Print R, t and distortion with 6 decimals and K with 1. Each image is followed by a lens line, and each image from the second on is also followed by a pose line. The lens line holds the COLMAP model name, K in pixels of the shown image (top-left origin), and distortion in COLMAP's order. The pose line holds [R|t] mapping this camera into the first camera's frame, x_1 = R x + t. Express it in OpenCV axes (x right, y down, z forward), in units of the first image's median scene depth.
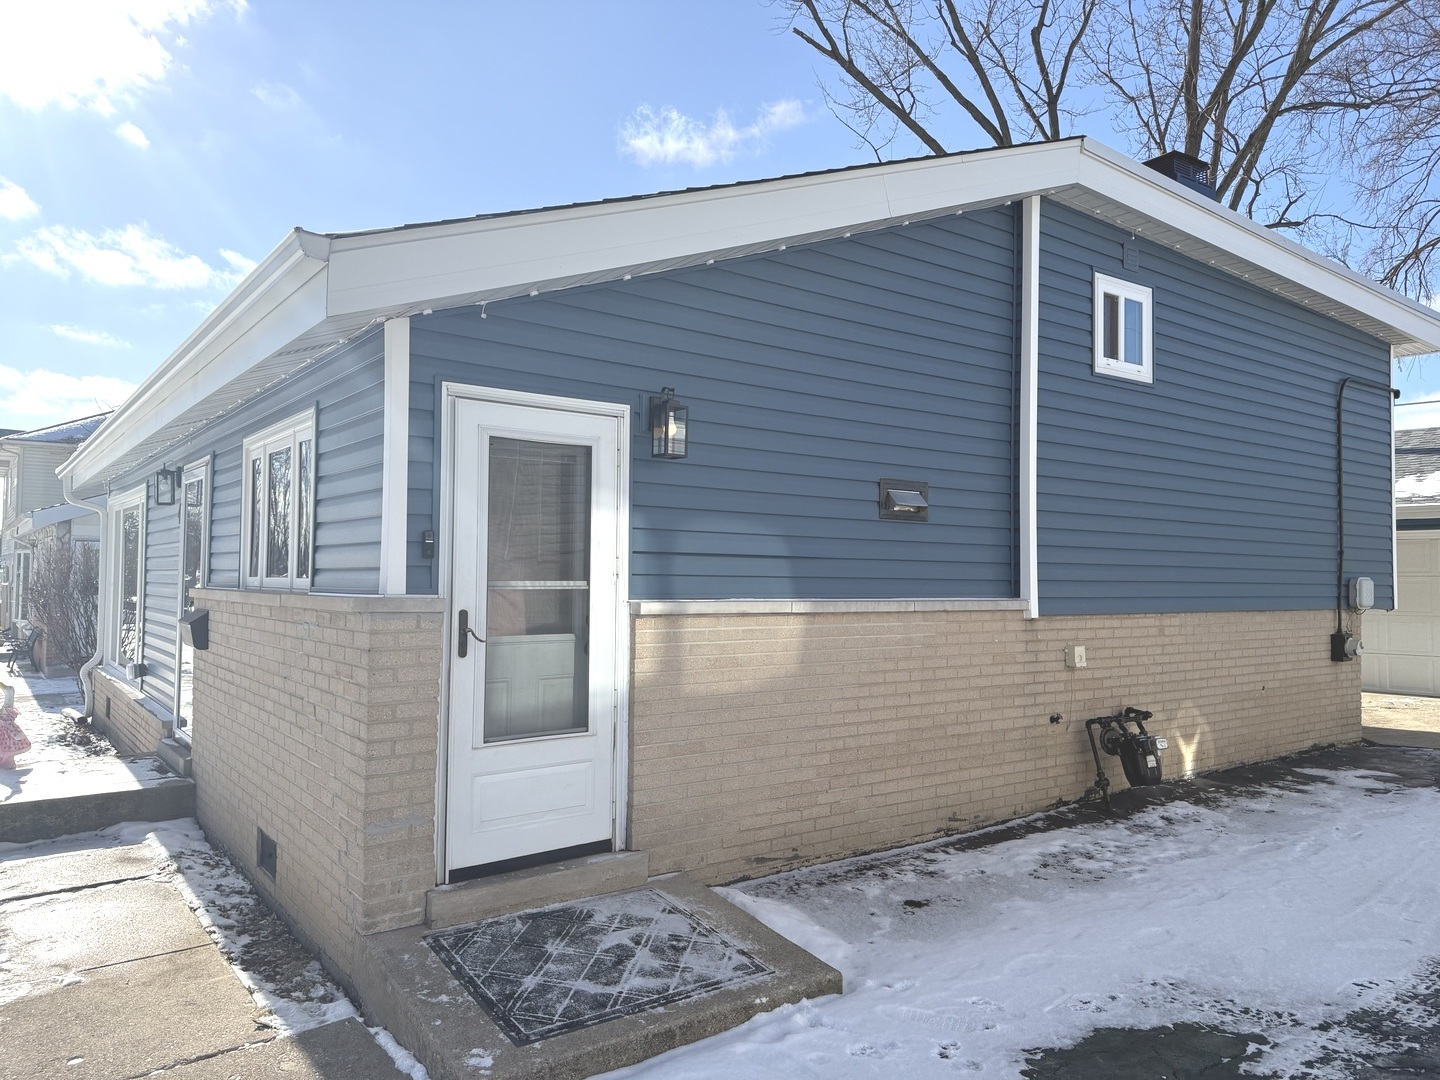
lens RADIAL K [[1016.3, 0, 719.8], [0, 1016.3, 537.8], [0, 0, 1]] dist [0.045072, -0.037477]
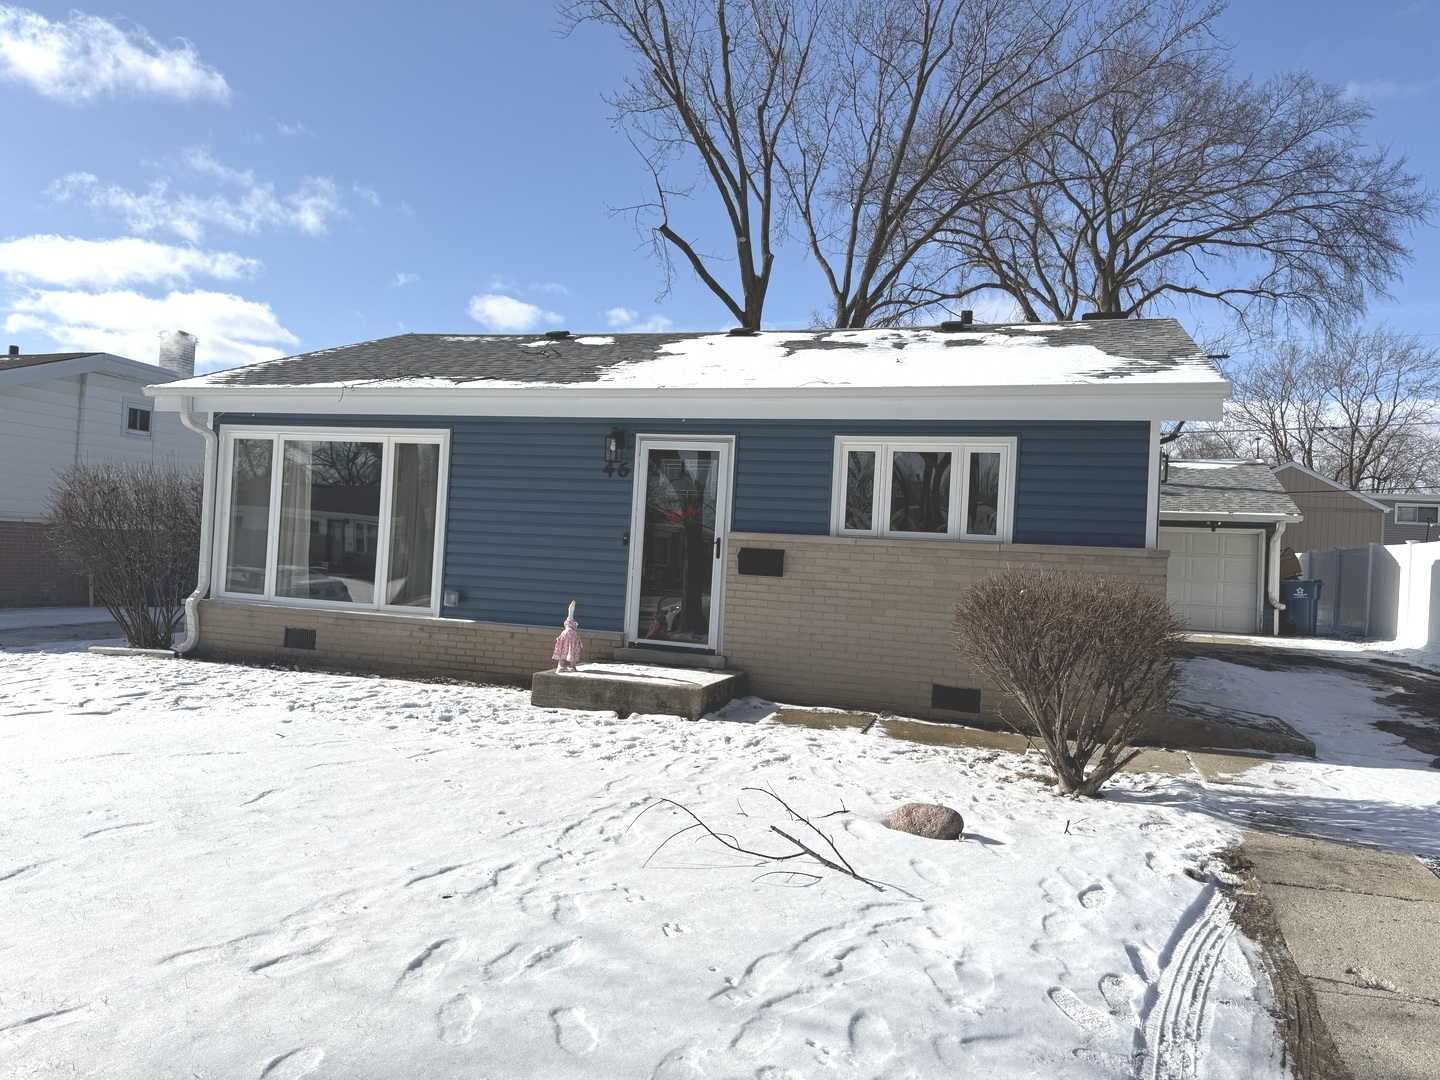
lens RADIAL K [[1015.5, 0, 723.4], [0, 1015.5, 535.0], [0, 0, 1]] dist [0.083786, -0.107429]
pose [[0.820222, 0.041535, 0.570536, -1.810083], [-0.063536, 0.997804, 0.018702, 0.037108], [-0.568506, -0.051590, 0.821060, -0.150450]]
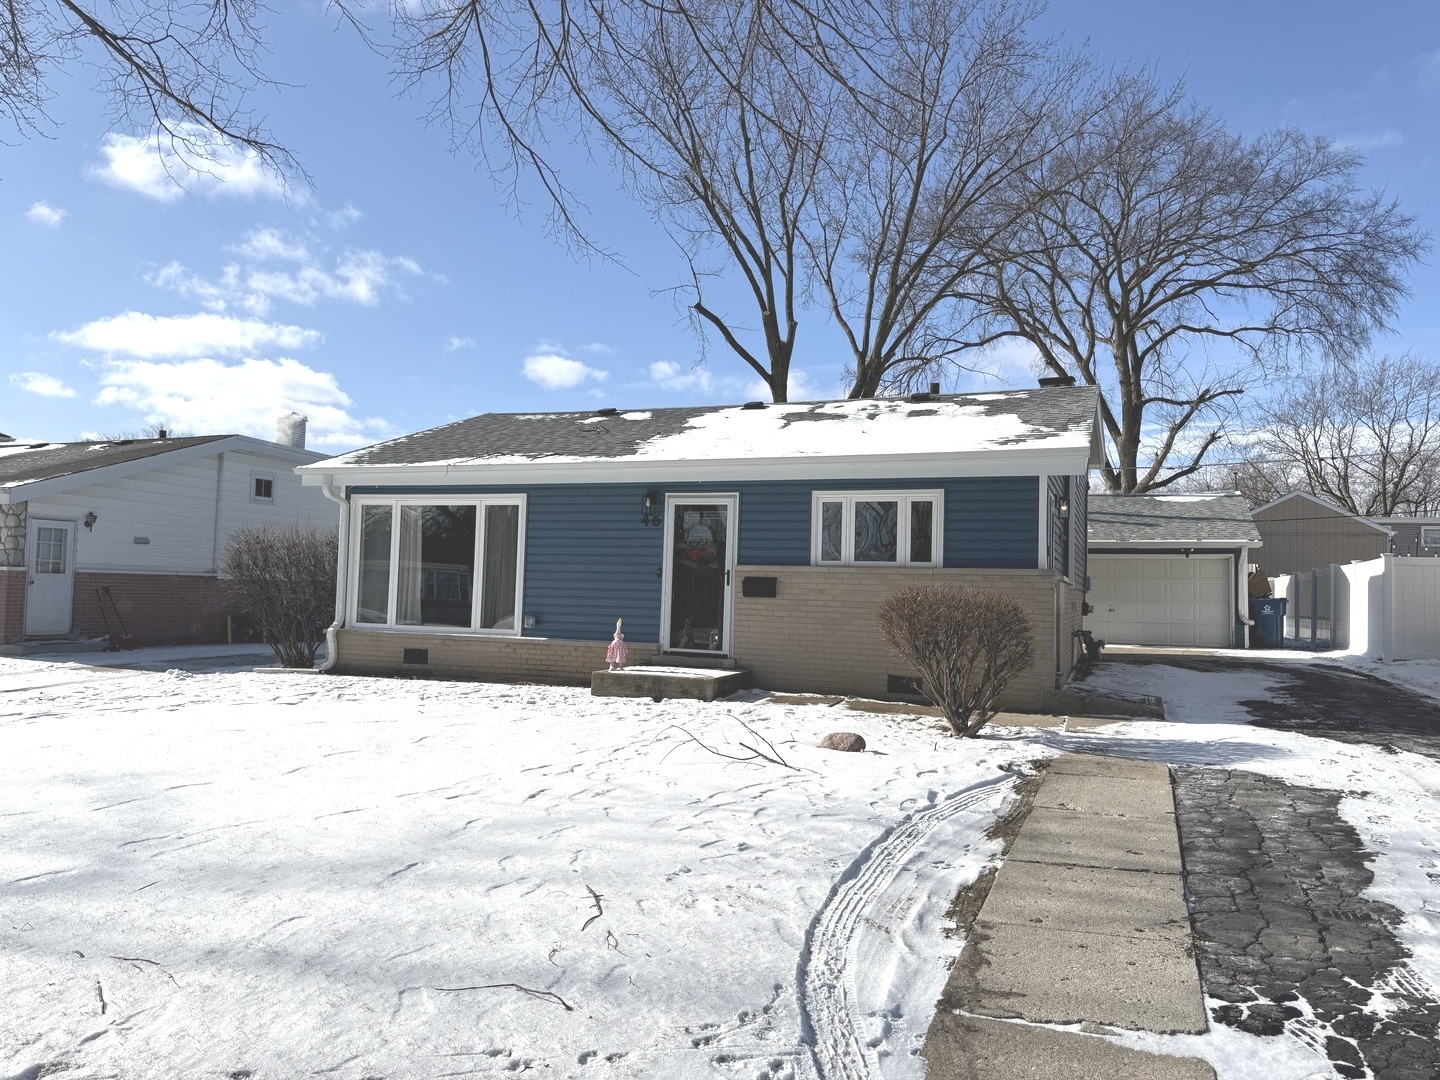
lens RADIAL K [[1010.6, 0, 721.1], [0, 1010.6, 544.4], [0, 0, 1]] dist [0.107088, -0.143240]
pose [[0.852081, 0.036509, 0.522135, -2.065273], [-0.036853, 0.999273, -0.009732, 0.040153], [-0.522111, -0.010950, 0.852807, -0.724170]]
